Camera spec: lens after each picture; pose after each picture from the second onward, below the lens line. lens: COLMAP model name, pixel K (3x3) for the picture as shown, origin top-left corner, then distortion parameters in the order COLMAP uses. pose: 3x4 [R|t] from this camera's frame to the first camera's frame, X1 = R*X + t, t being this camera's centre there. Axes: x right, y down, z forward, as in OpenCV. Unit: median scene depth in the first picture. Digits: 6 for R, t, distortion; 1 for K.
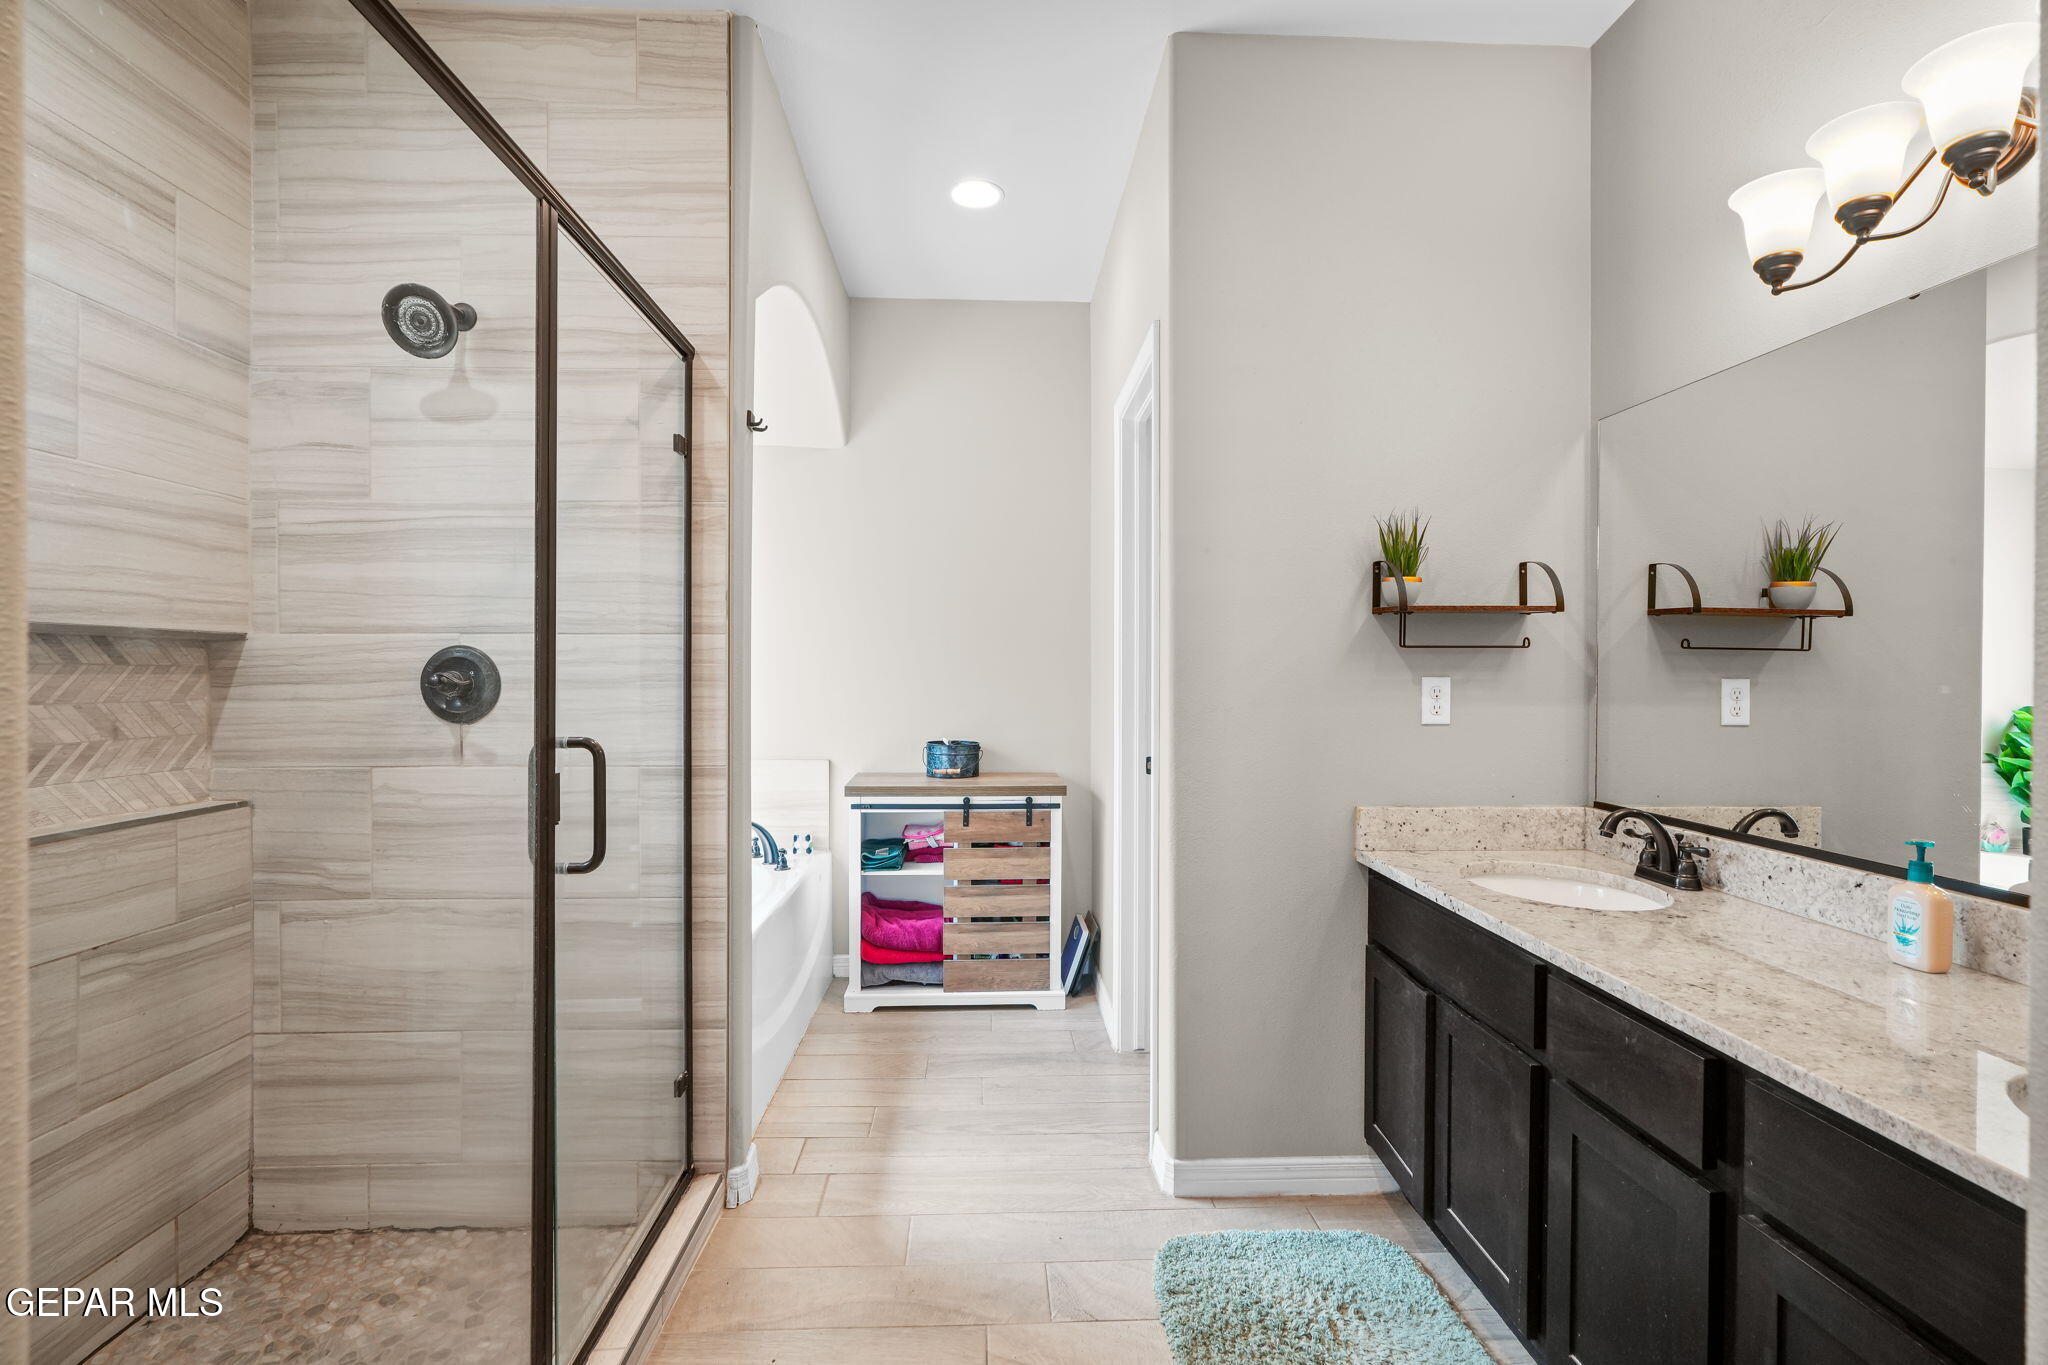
lens RADIAL K [[922.2, 0, 1024.0], [0, 922.2, 682.5], [0, 0, 1]] dist [-0.002678, 0.005560]
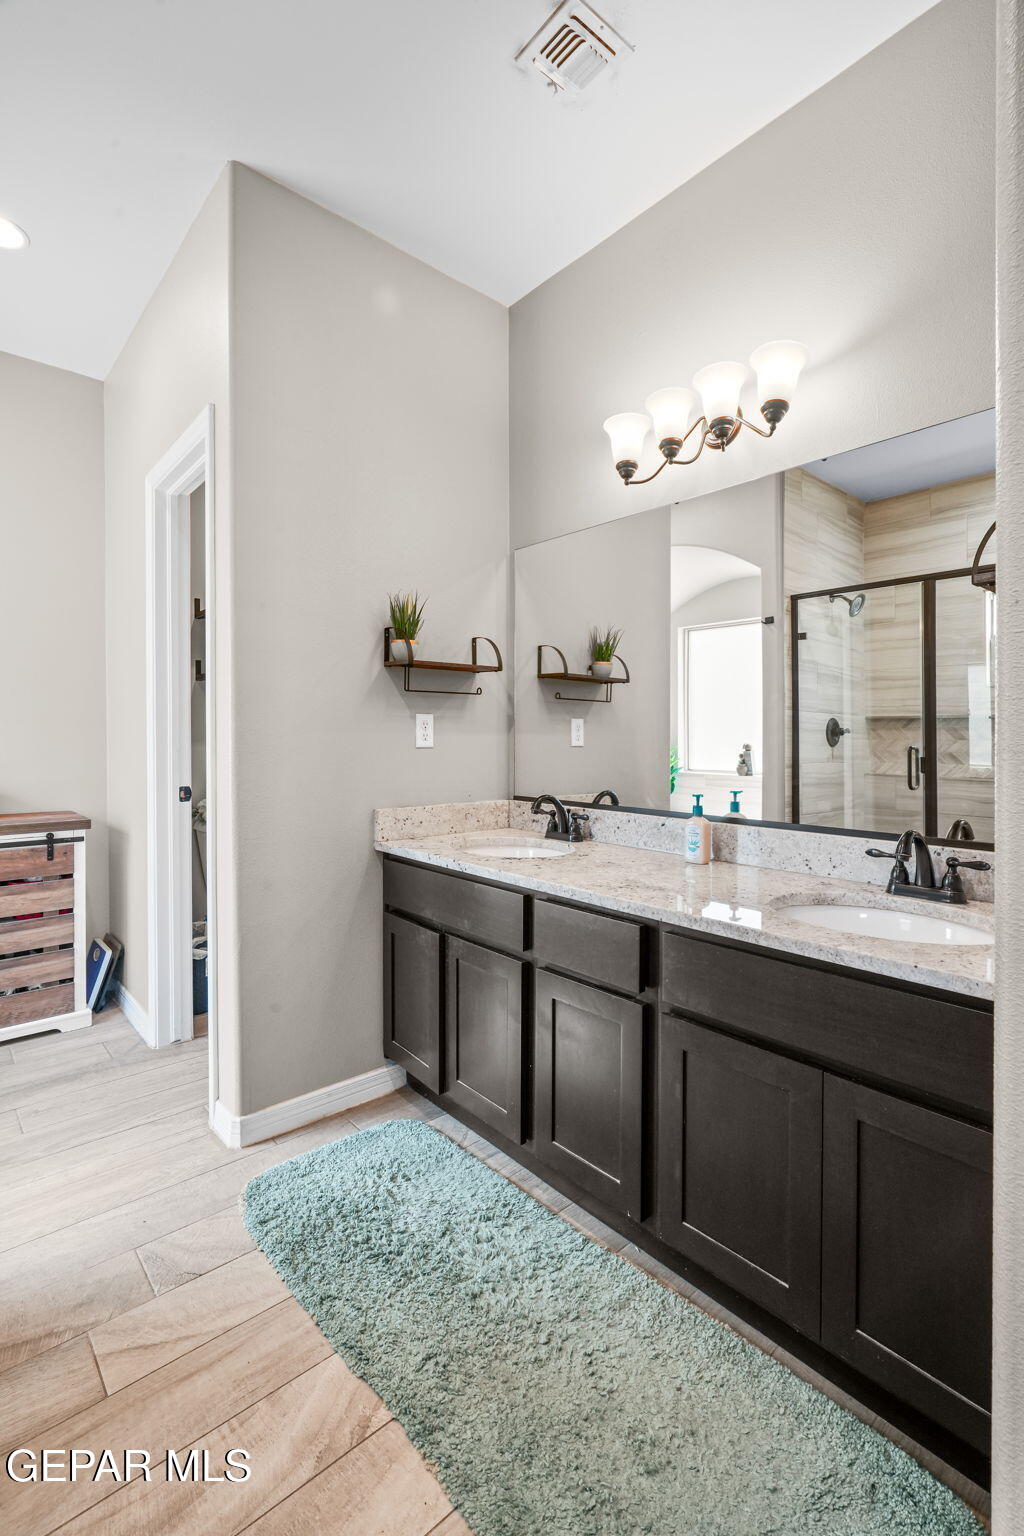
lens RADIAL K [[697.4, 0, 508.1], [0, 697.4, 744.4], [0, 0, 1]] dist [-0.009045, 0.004209]
pose [[0.786692, -0.009127, 0.617278, -0.116435], [0.008410, 0.999956, 0.004066, 0.039610], [-0.617288, 0.001993, 0.786735, 0.087468]]
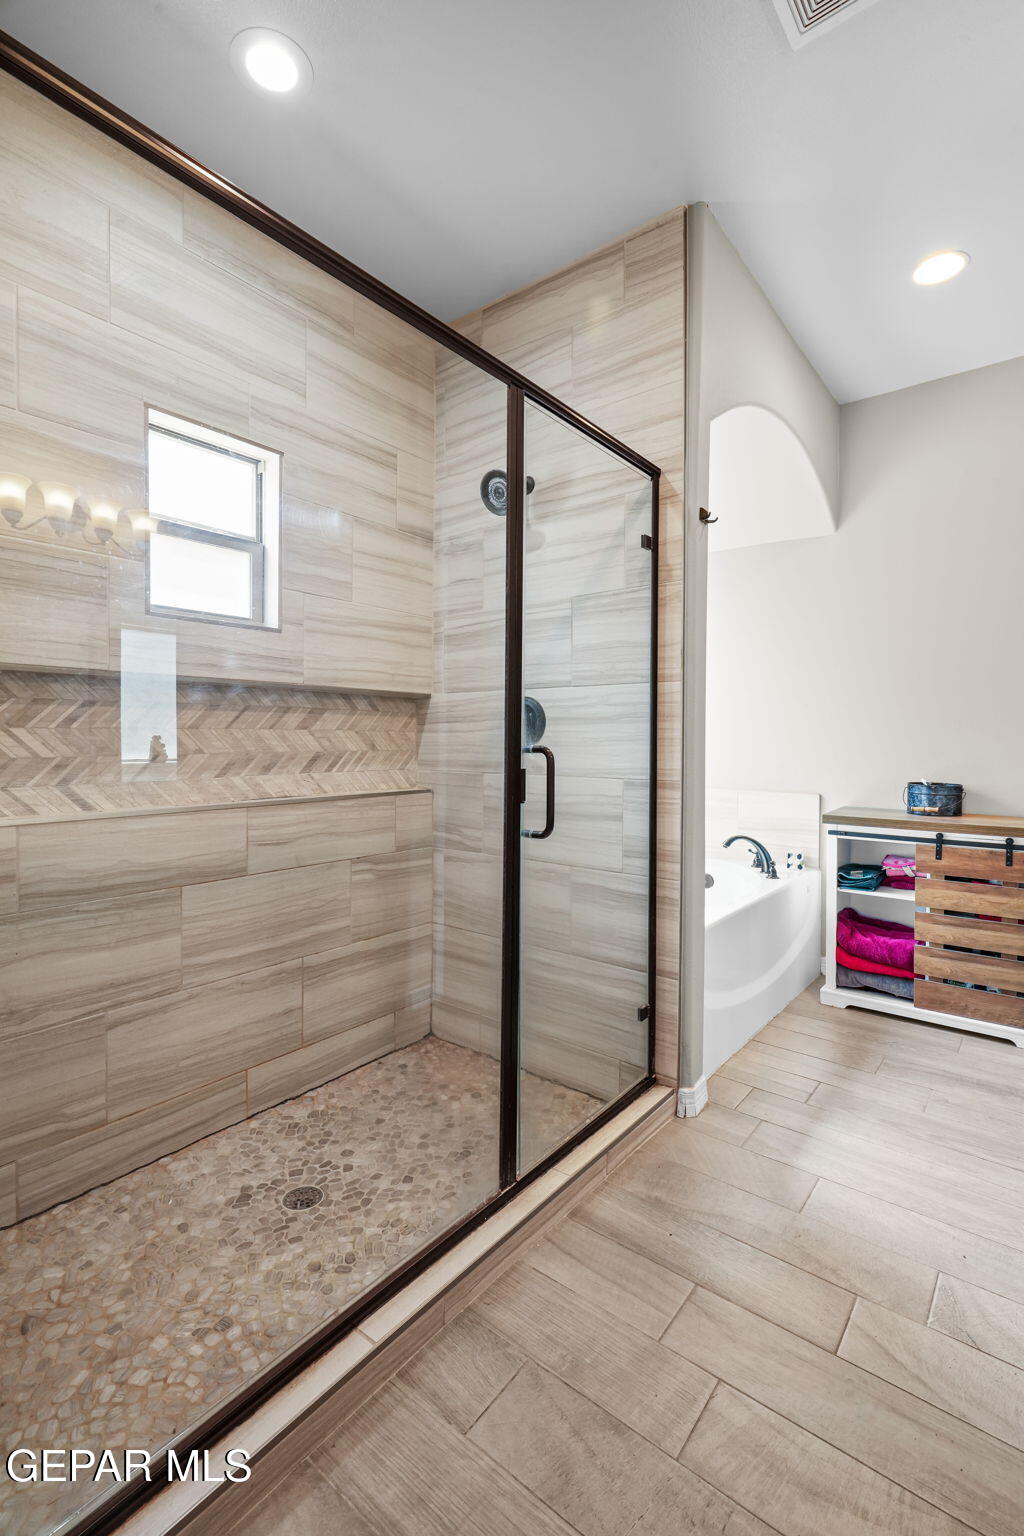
lens RADIAL K [[700.9, 0, 530.7], [0, 700.9, 748.1], [0, 0, 1]] dist [-0.000927, 0.000597]
pose [[0.767870, 0.010221, -0.640525, 0.153710], [-0.008817, 0.999947, 0.005387, 0.039650], [0.640545, 0.001512, 0.767919, 0.093991]]
